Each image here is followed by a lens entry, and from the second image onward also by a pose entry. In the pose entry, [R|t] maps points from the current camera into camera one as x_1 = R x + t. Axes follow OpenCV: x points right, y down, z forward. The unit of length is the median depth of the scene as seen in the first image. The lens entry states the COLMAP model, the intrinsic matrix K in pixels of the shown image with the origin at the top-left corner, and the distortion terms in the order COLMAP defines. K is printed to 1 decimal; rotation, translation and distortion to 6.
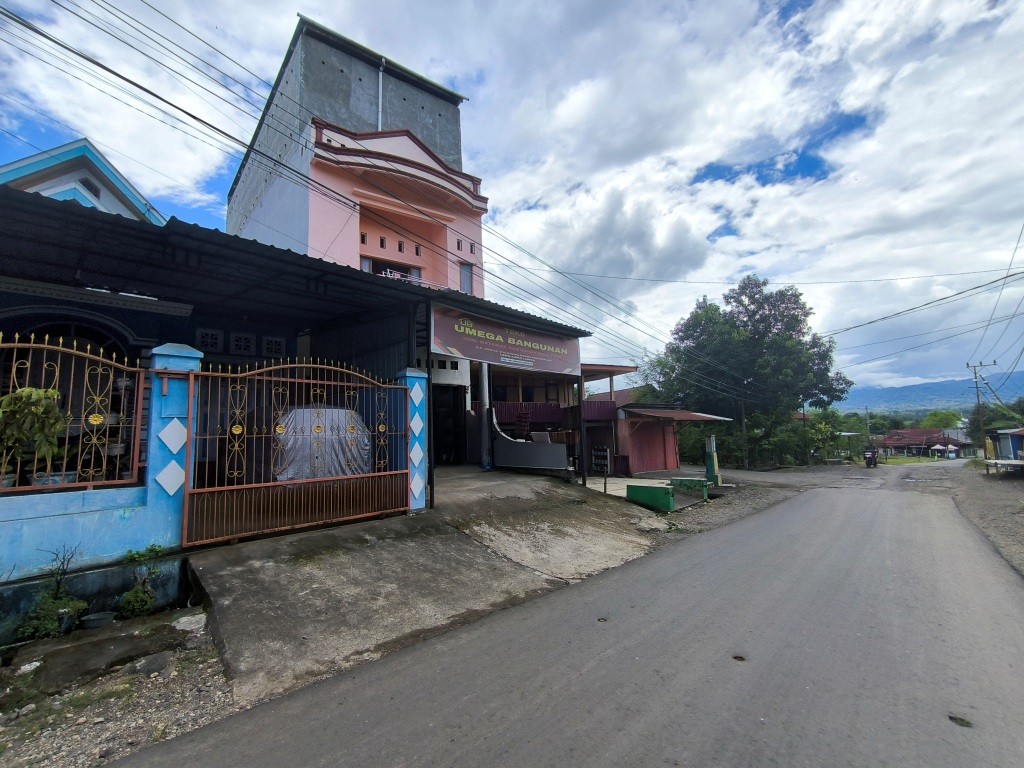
lens RADIAL K [[444.6, 0, 507.5], [0, 444.6, 390.3], [0, 0, 1]] dist [-0.006560, 0.003731]
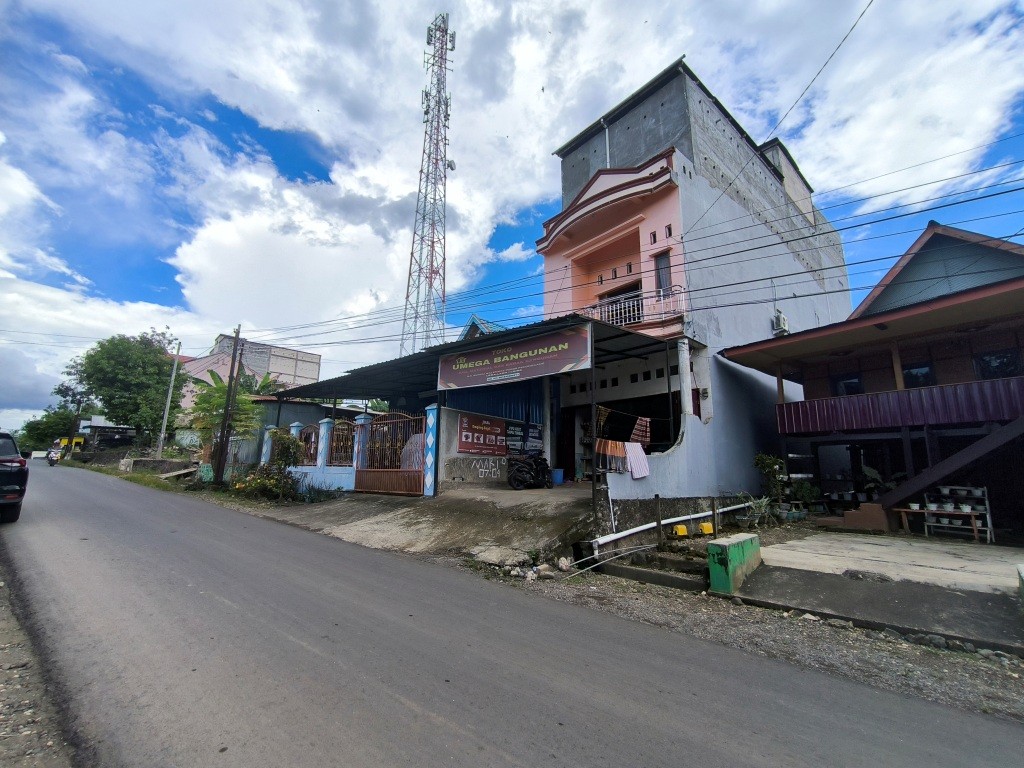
lens RADIAL K [[444.6, 0, 504.3], [0, 444.6, 384.2], [0, 0, 1]] dist [-0.006560, 0.003731]
pose [[0.059367, -0.166857, -0.984192, 1.201849], [0.091175, 0.982716, -0.161107, 0.140971], [0.994064, -0.080170, 0.073554, 1.026615]]
